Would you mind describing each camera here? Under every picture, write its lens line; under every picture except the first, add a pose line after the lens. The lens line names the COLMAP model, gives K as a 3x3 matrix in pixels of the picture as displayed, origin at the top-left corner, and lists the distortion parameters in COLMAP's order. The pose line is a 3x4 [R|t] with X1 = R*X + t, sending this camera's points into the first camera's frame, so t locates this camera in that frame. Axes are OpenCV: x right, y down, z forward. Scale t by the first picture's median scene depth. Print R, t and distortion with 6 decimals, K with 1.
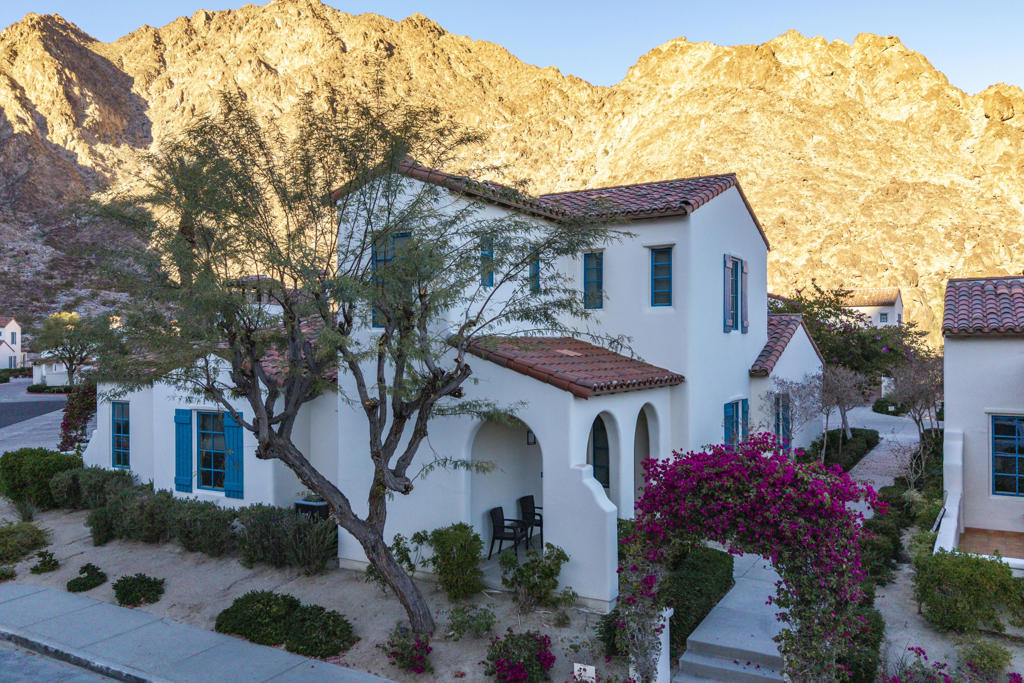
lens RADIAL K [[787.7, 0, 512.5], [0, 787.7, 336.2], [0, 0, 1]] dist [0.022183, -0.039133]
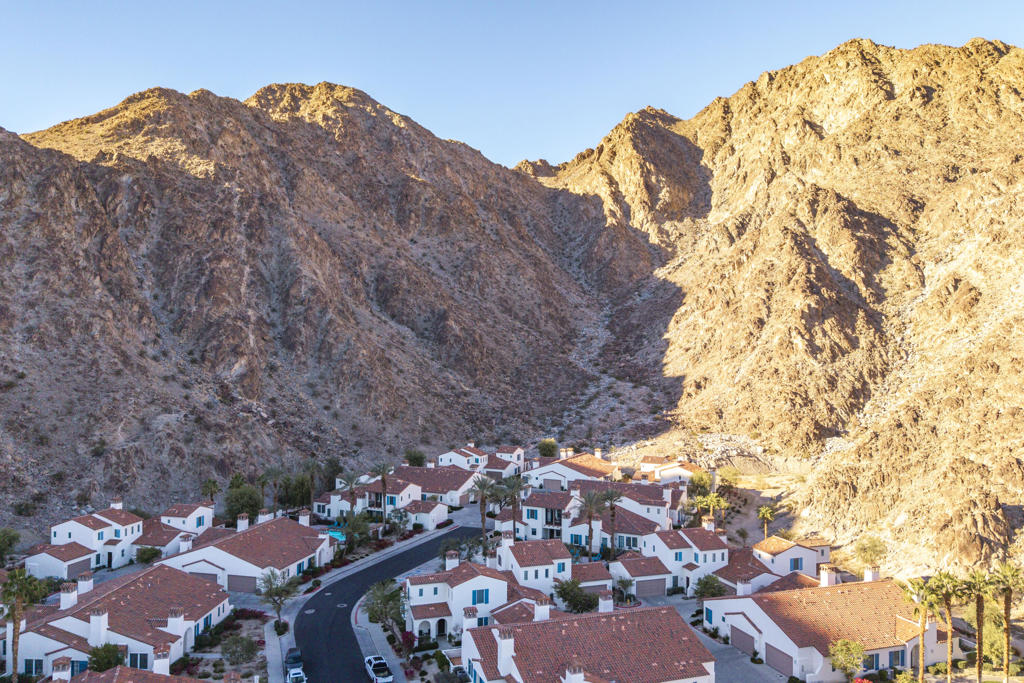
lens RADIAL K [[787.7, 0, 516.0], [0, 787.7, 340.5], [0, 0, 1]] dist [0.022183, -0.039133]
pose [[0.748910, 0.009315, -0.662606, 0.118149], [-0.010256, 0.999944, 0.002465, -0.050158], [0.662592, 0.004950, 0.748964, -0.088647]]
